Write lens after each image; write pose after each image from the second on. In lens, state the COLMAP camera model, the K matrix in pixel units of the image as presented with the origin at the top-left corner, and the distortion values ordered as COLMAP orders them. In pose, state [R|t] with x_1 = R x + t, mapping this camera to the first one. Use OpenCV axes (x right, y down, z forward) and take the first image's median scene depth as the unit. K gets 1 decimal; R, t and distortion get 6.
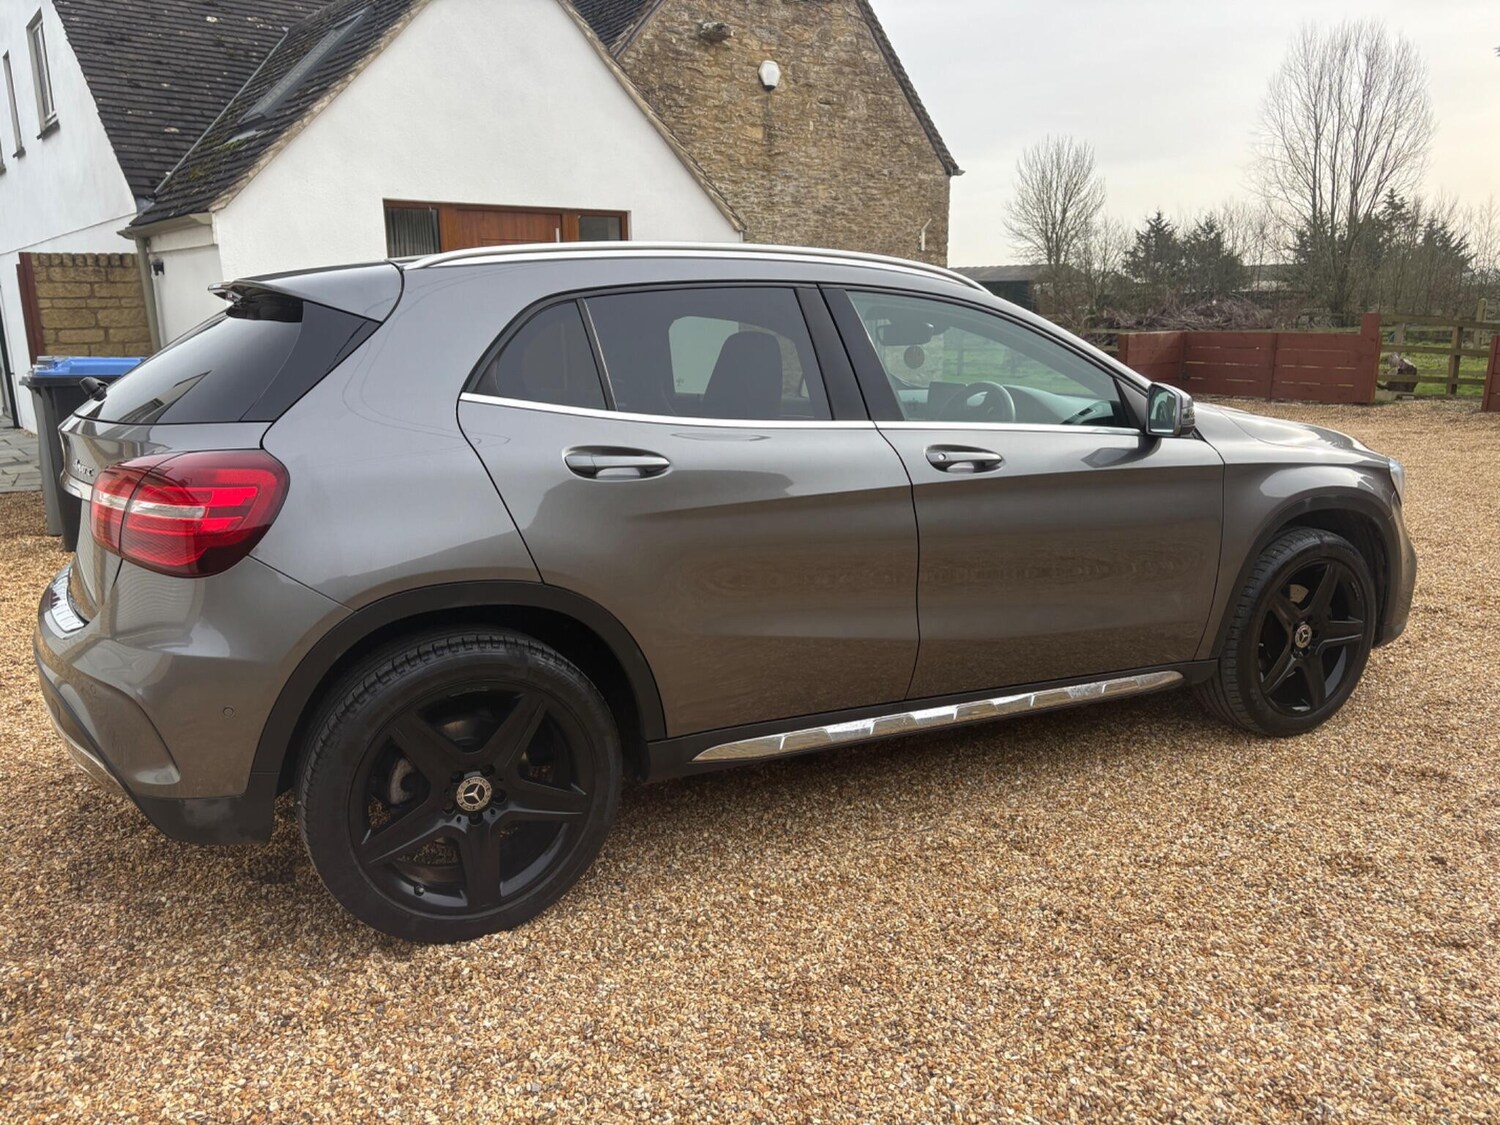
lens RADIAL K [[1113.1, 0, 741.2], [0, 1113.1, 555.8], [0, 0, 1]] dist [0.047921, -0.048449]
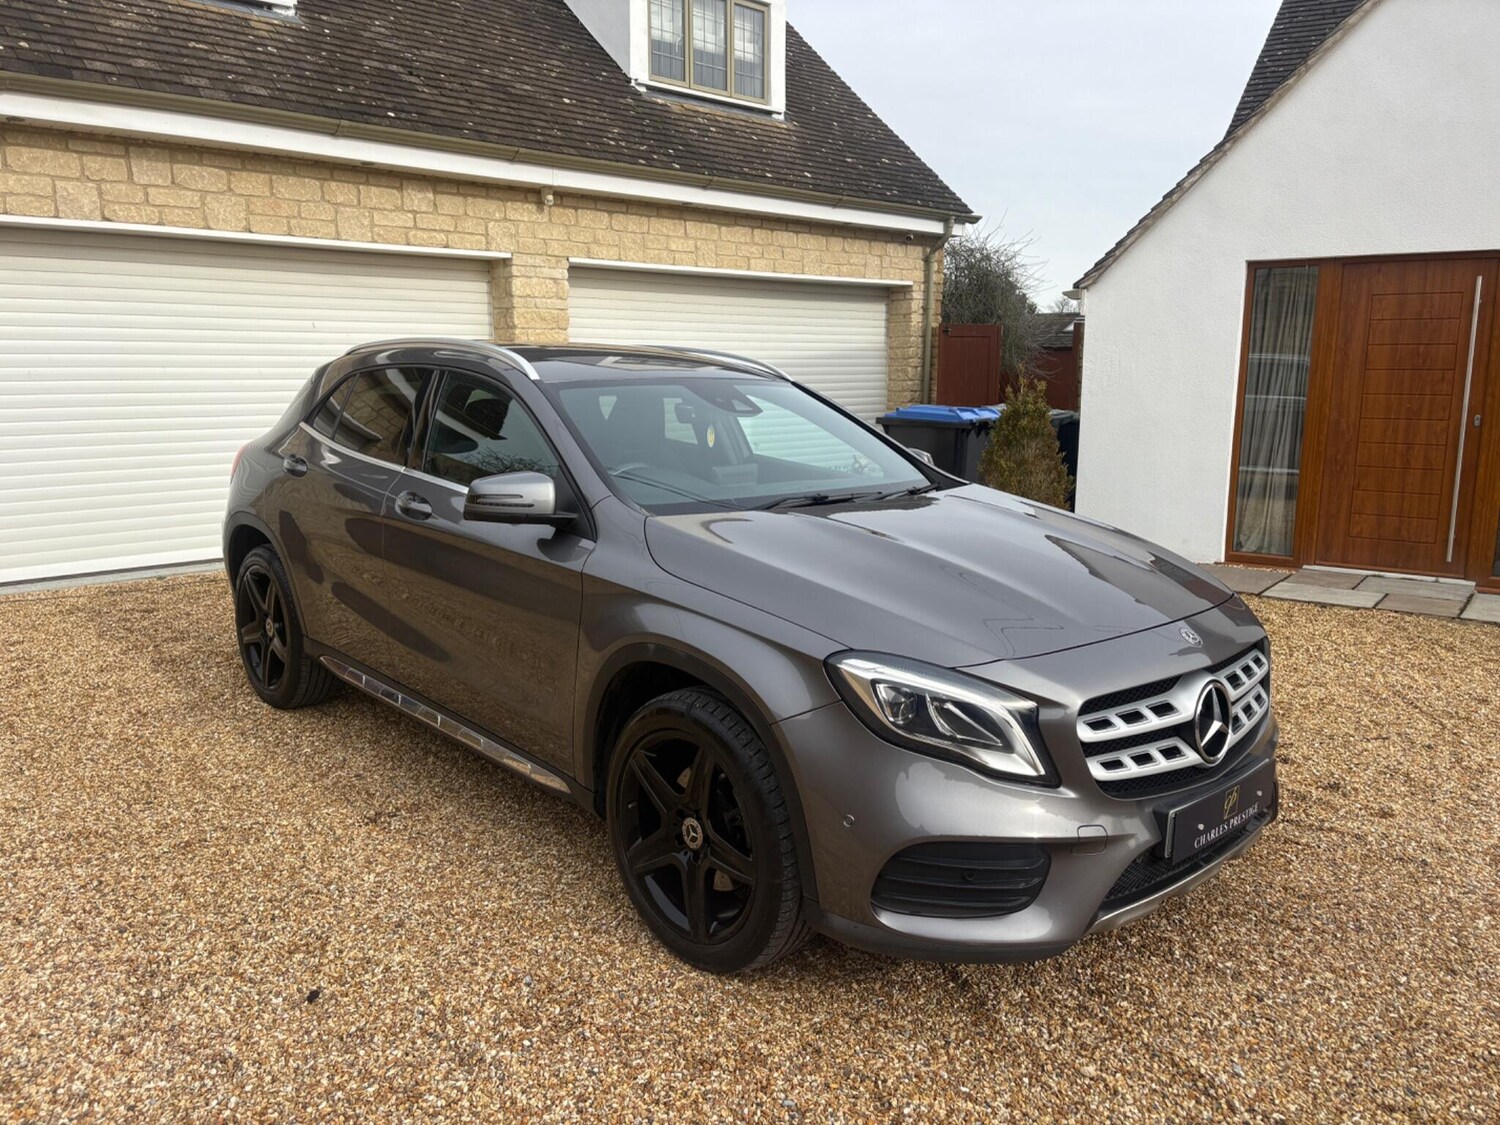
lens RADIAL K [[1115.2, 0, 760.3], [0, 1115.2, 559.1], [0, 0, 1]] dist [0.052039, -0.052930]
pose [[0.281622, 0.179548, -0.942577, 1.528488], [-0.216383, 0.968916, 0.119914, -0.268245], [0.934809, 0.170187, 0.311719, 0.991515]]
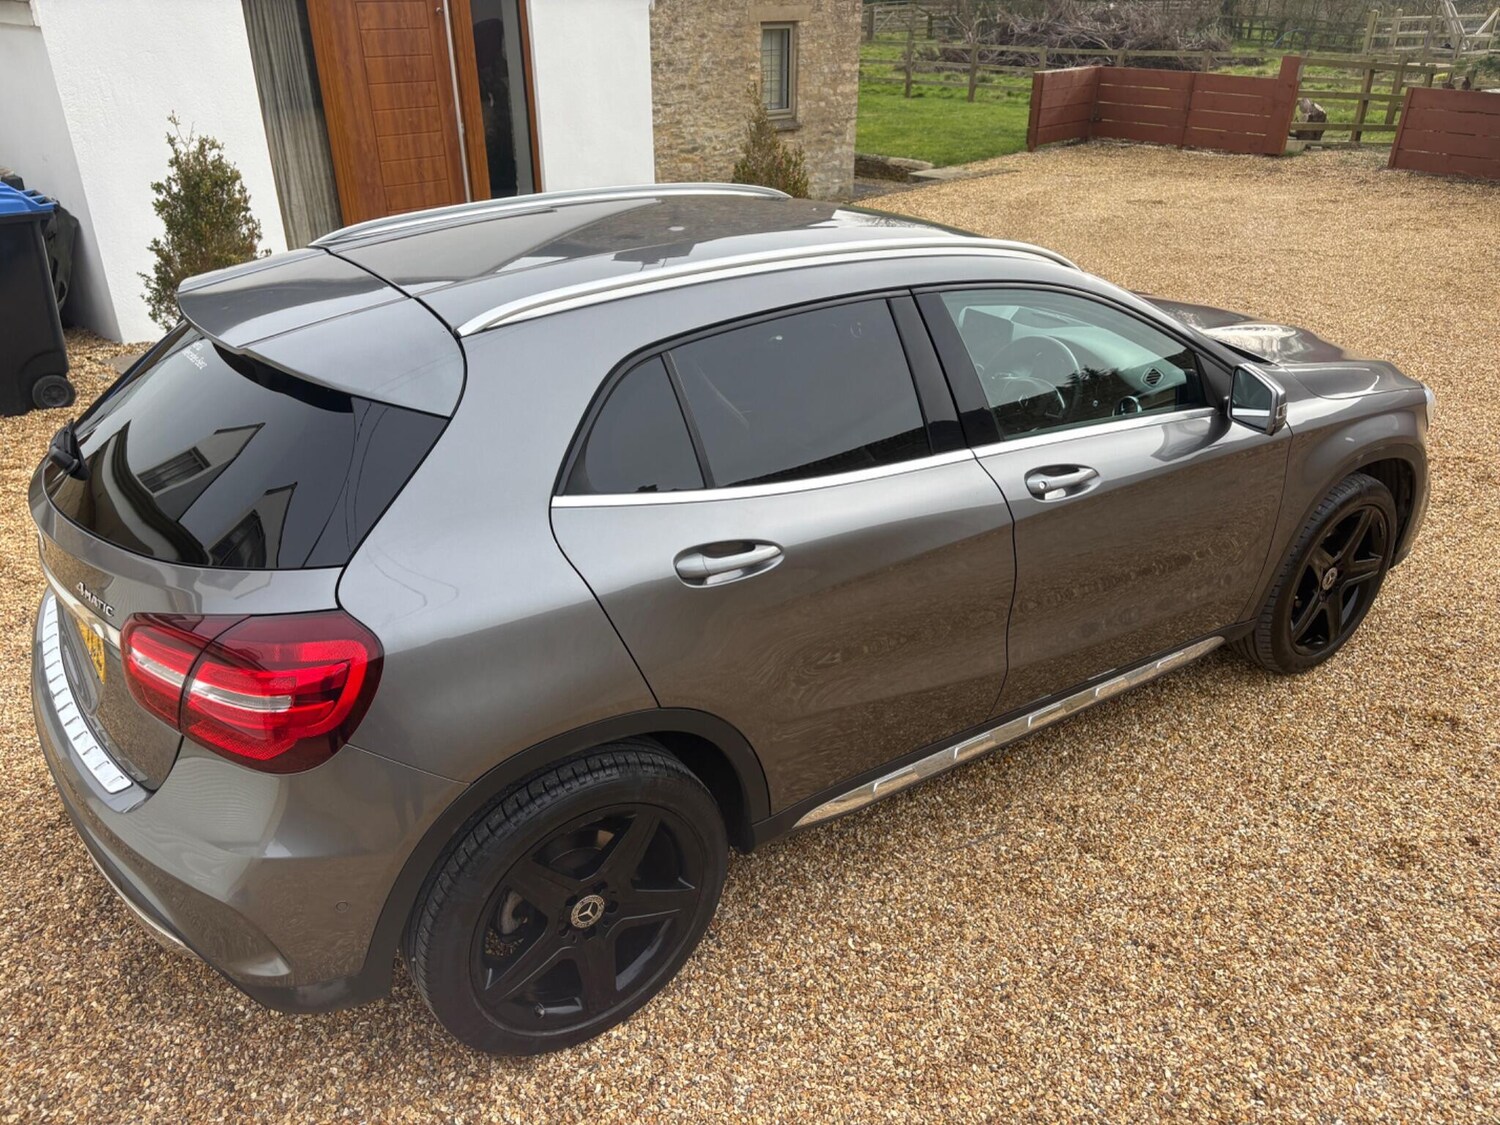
lens RADIAL K [[1117.6, 0, 747.9], [0, 1117.6, 556.9], [0, 0, 1]] dist [0.058344, -0.062605]
pose [[0.992276, -0.044526, 0.115780, -0.171146], [0.014412, 0.968418, 0.248916, -0.265106], [-0.123207, -0.245325, 0.961580, 0.121129]]
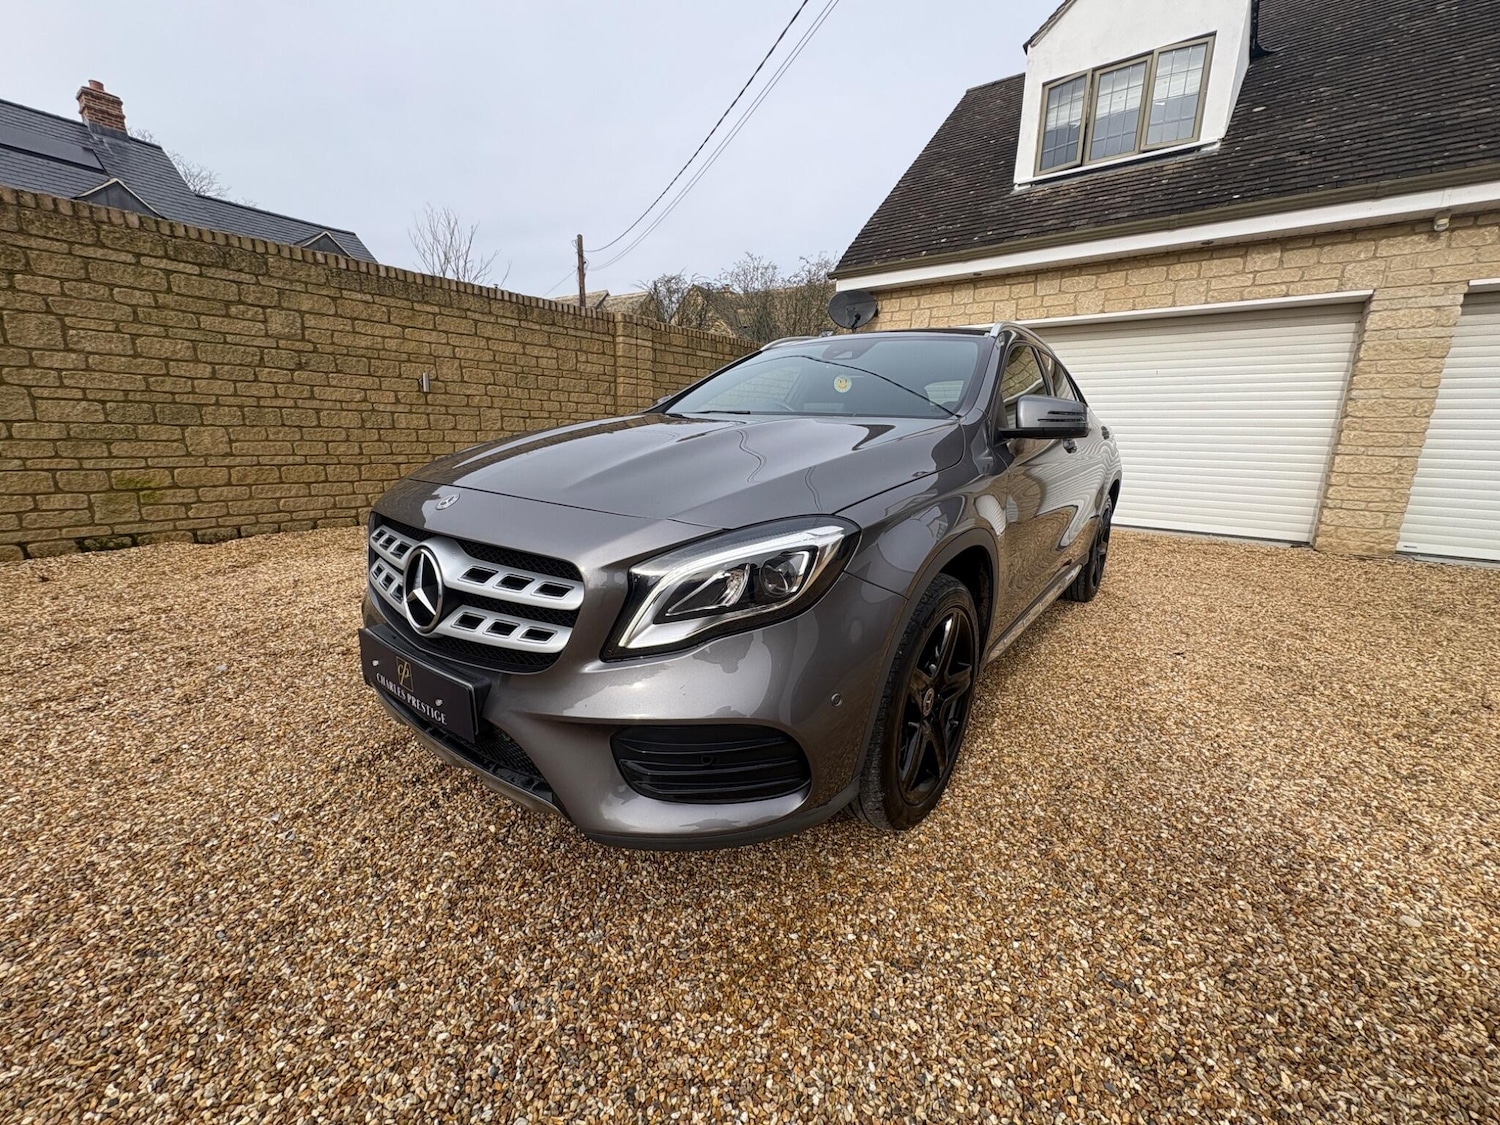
lens RADIAL K [[593.8, 0, 750.0], [0, 593.8, 562.5], [0, 0, 1]] dist [-0.005099, -0.000436]
pose [[-0.900148, 0.090108, -0.426163, 0.777873], [-0.101430, 0.908113, 0.406254, -0.350091], [0.423611, 0.408914, -0.808296, 2.108211]]
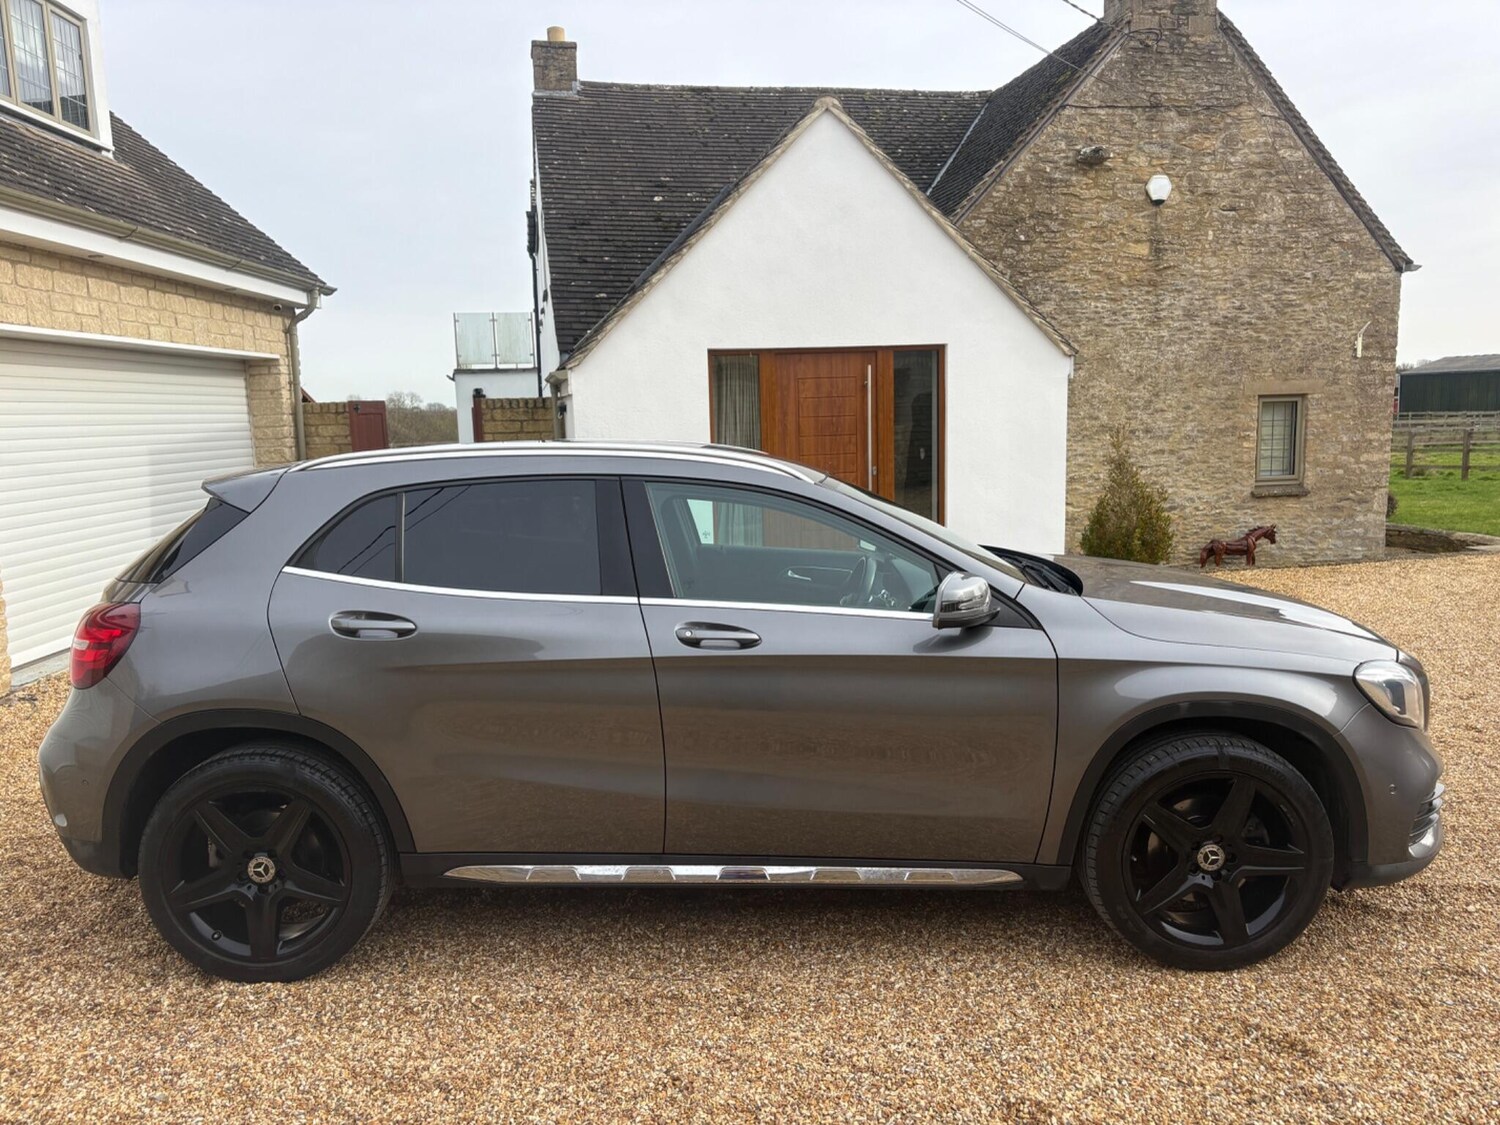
lens RADIAL K [[1117.6, 0, 747.9], [0, 1117.6, 556.9], [0, 0, 1]] dist [0.058344, -0.062605]
pose [[0.889412, 0.044076, -0.454976, 0.729243], [-0.082352, 0.994505, -0.064642, -0.097274], [0.449627, 0.094961, 0.888154, 0.035184]]
